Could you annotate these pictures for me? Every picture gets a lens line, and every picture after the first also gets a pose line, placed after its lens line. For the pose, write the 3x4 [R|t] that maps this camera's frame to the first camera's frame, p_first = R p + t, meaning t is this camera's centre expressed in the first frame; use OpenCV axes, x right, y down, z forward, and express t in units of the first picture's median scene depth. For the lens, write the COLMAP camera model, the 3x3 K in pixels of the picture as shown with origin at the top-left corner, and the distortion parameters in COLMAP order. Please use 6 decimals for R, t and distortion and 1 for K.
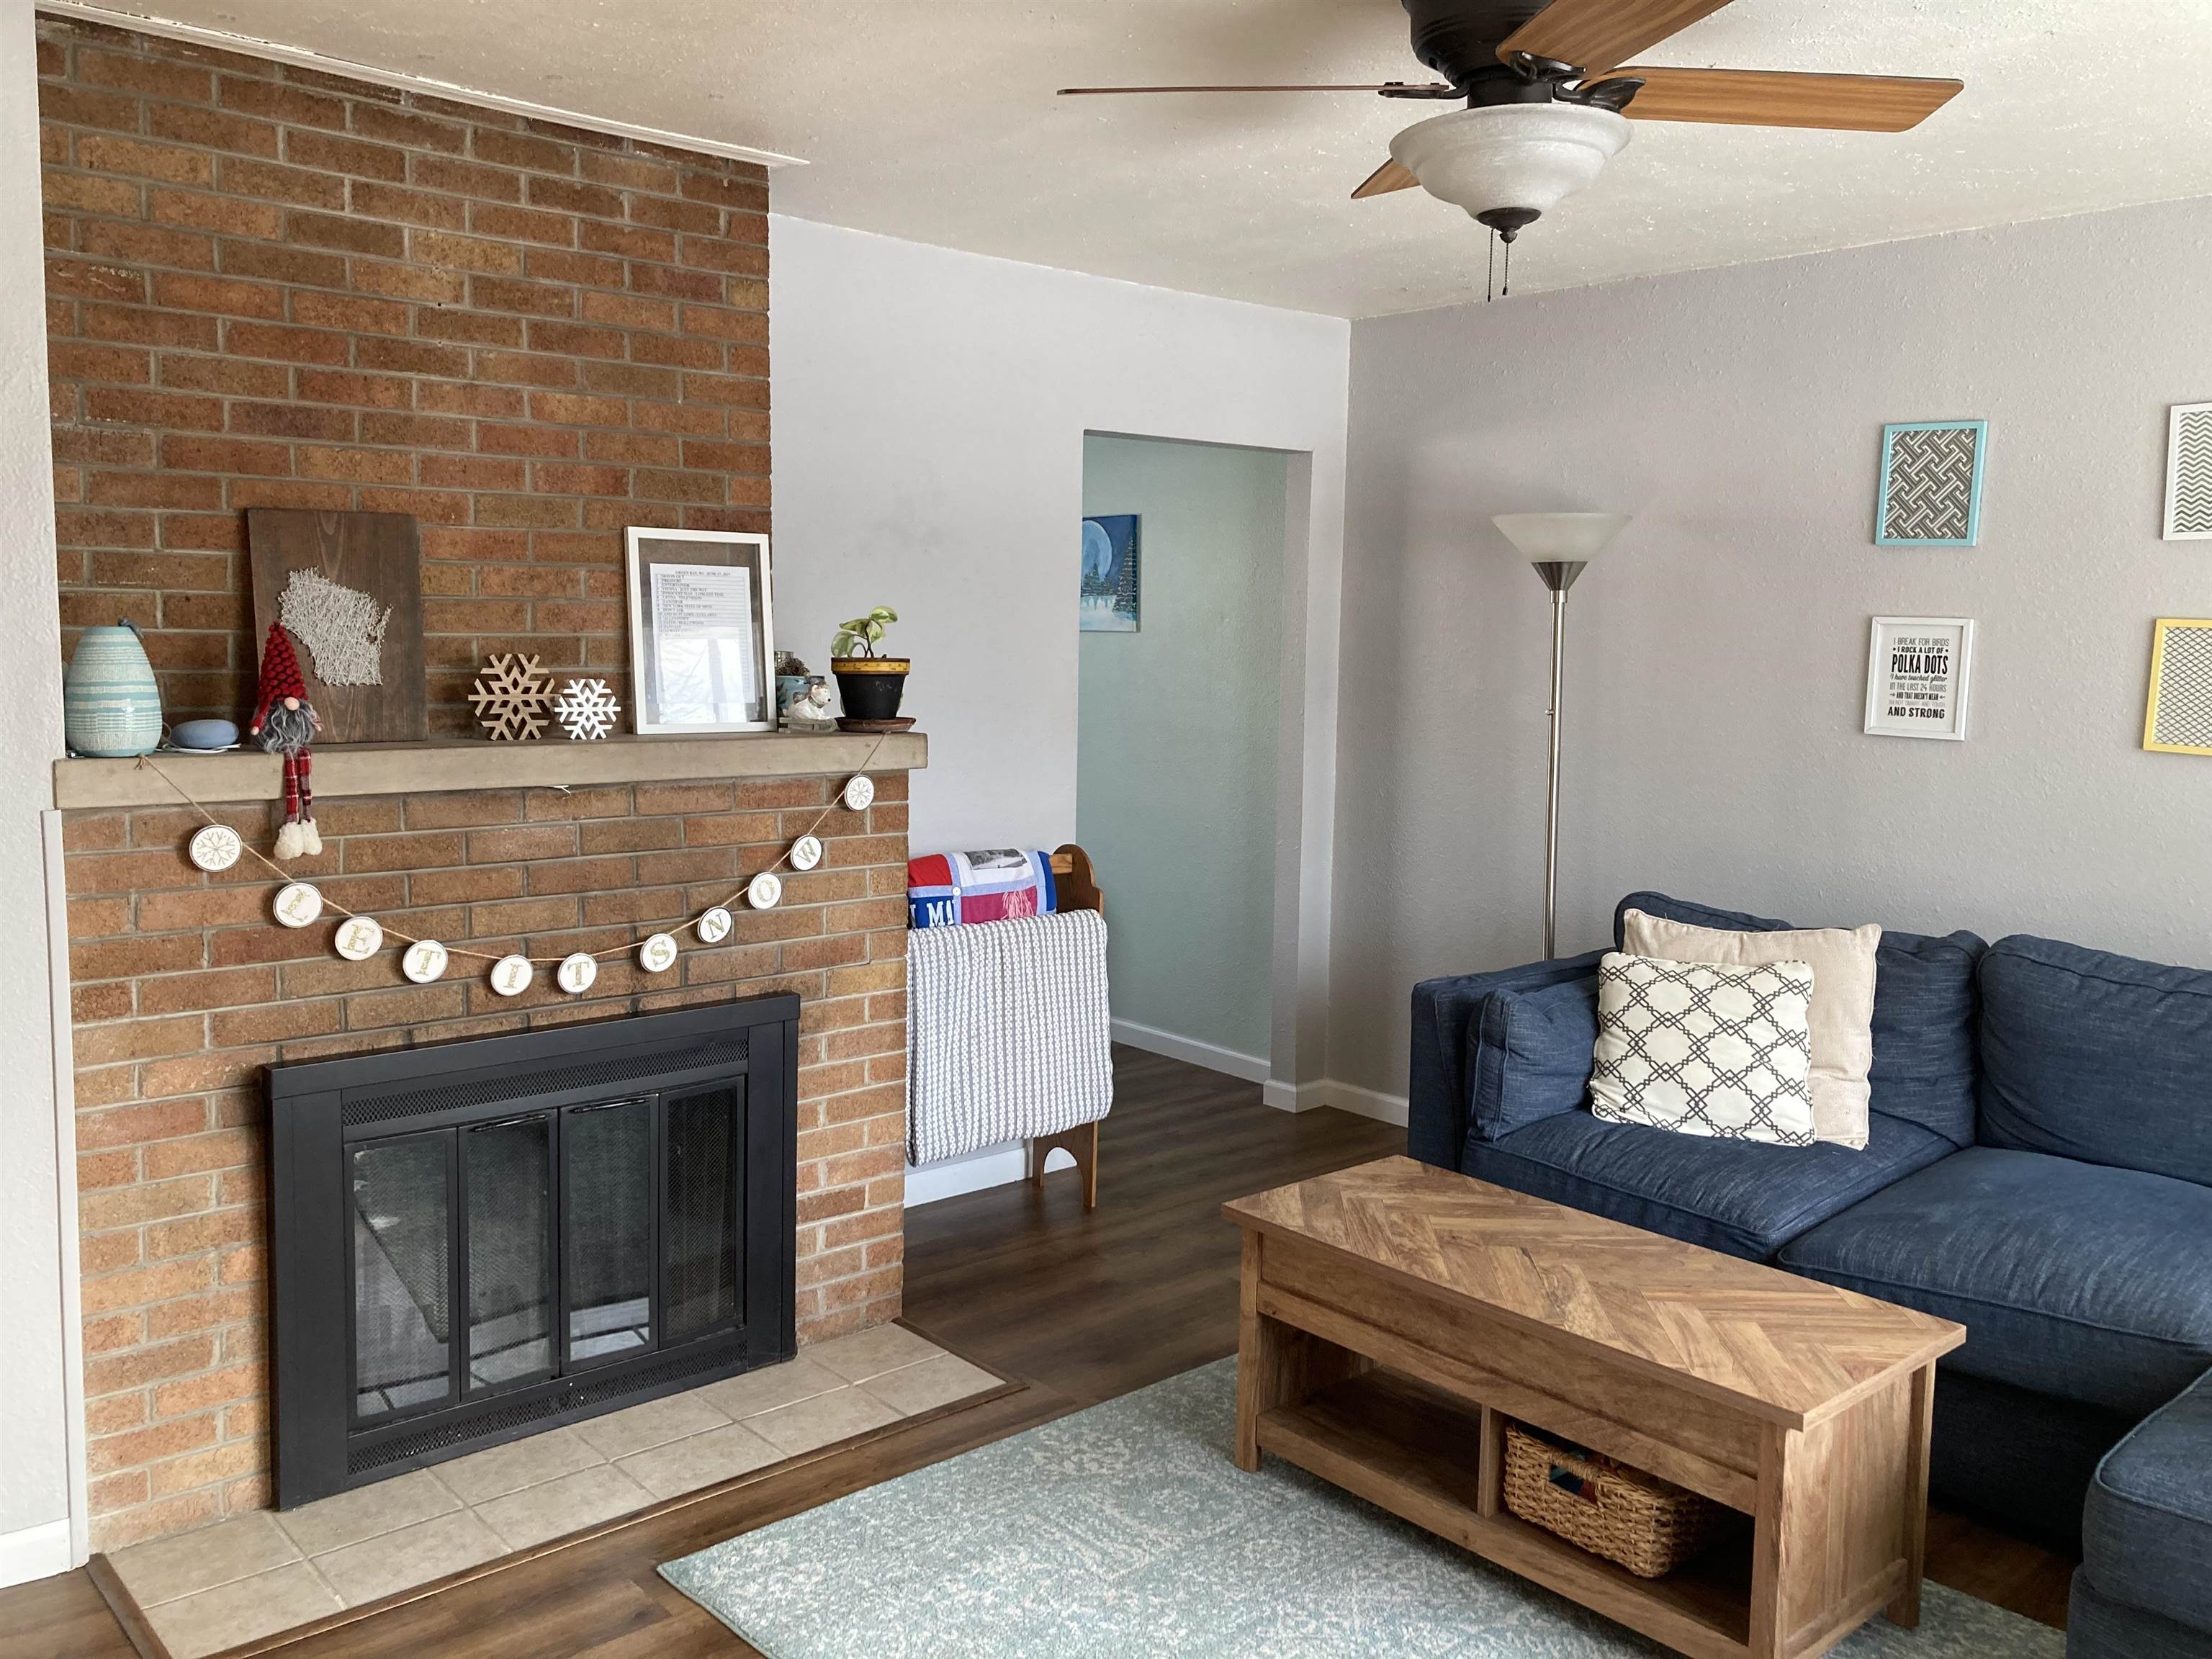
lens RADIAL K [[1827.5, 0, 1112.4], [0, 1827.5, 813.0], [0, 0, 1]] dist [0.020542, -0.026620]
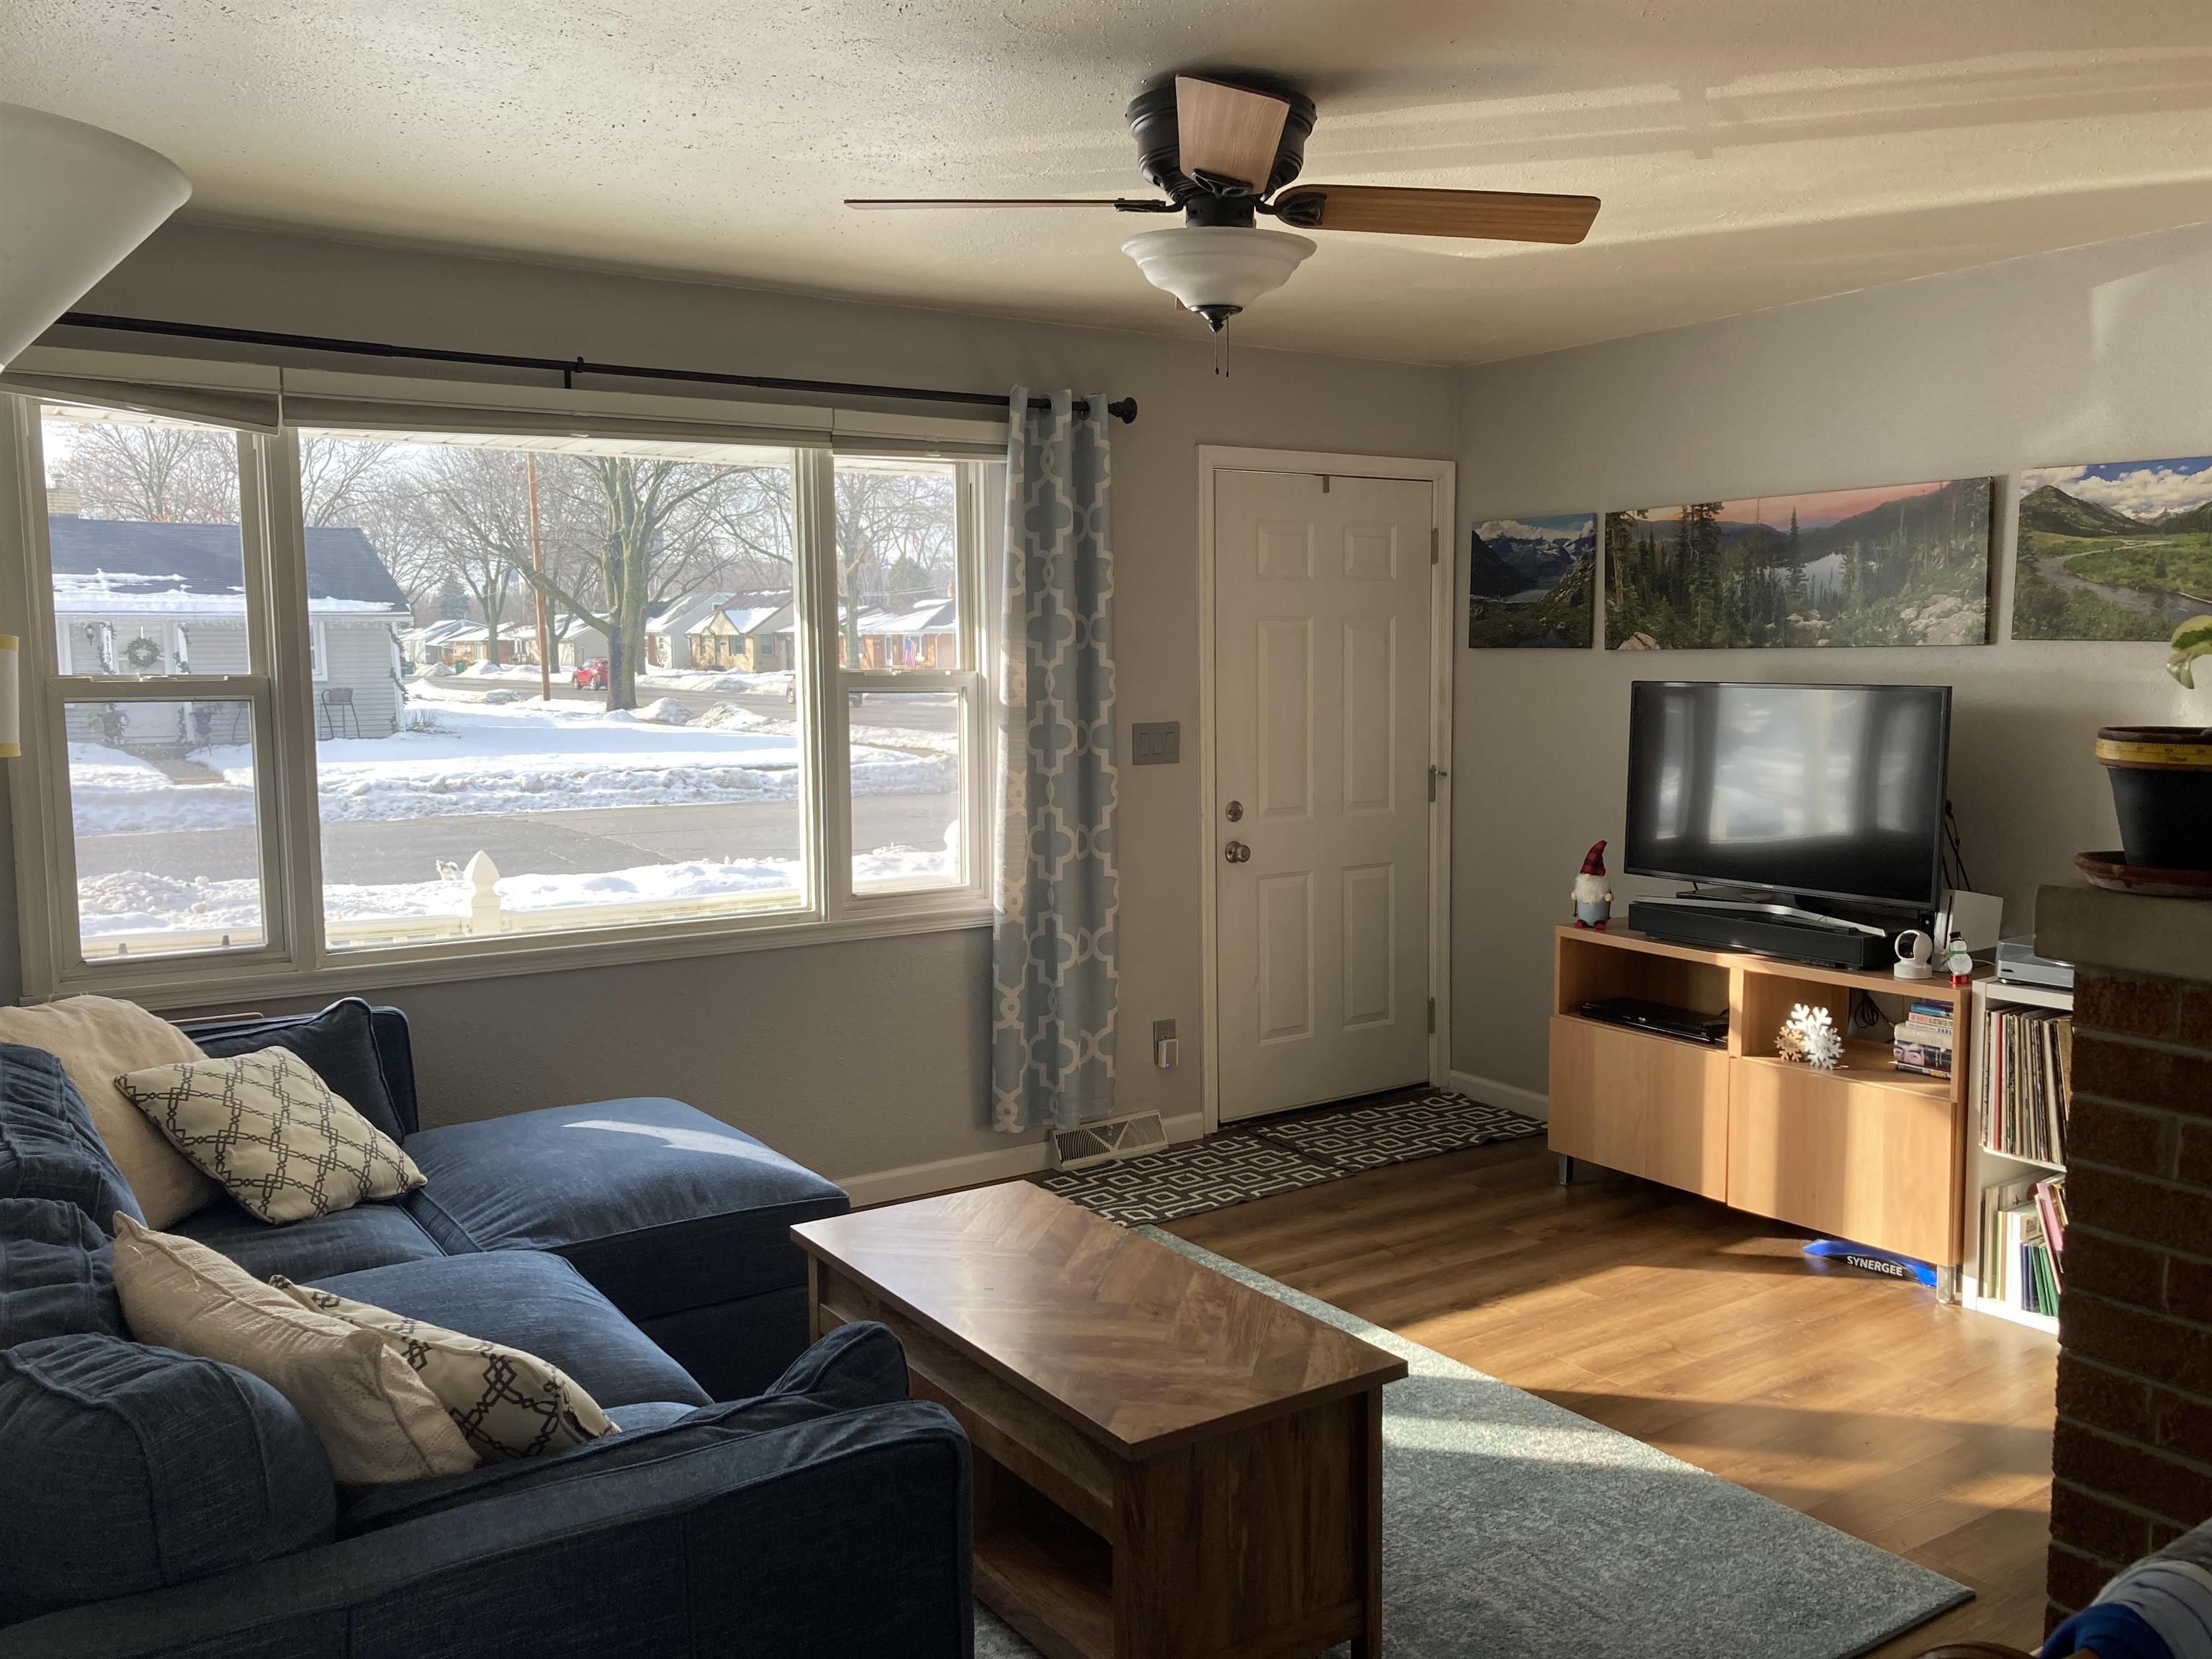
lens RADIAL K [[1827.5, 0, 1106.5], [0, 1827.5, 826.2], [0, 0, 1]] dist [0.020542, -0.026620]
pose [[-0.988717, -0.030136, 0.146731, 0.078752], [0.003930, 0.973998, 0.226521, -0.202003], [-0.149742, 0.224542, -0.962890, 1.728276]]
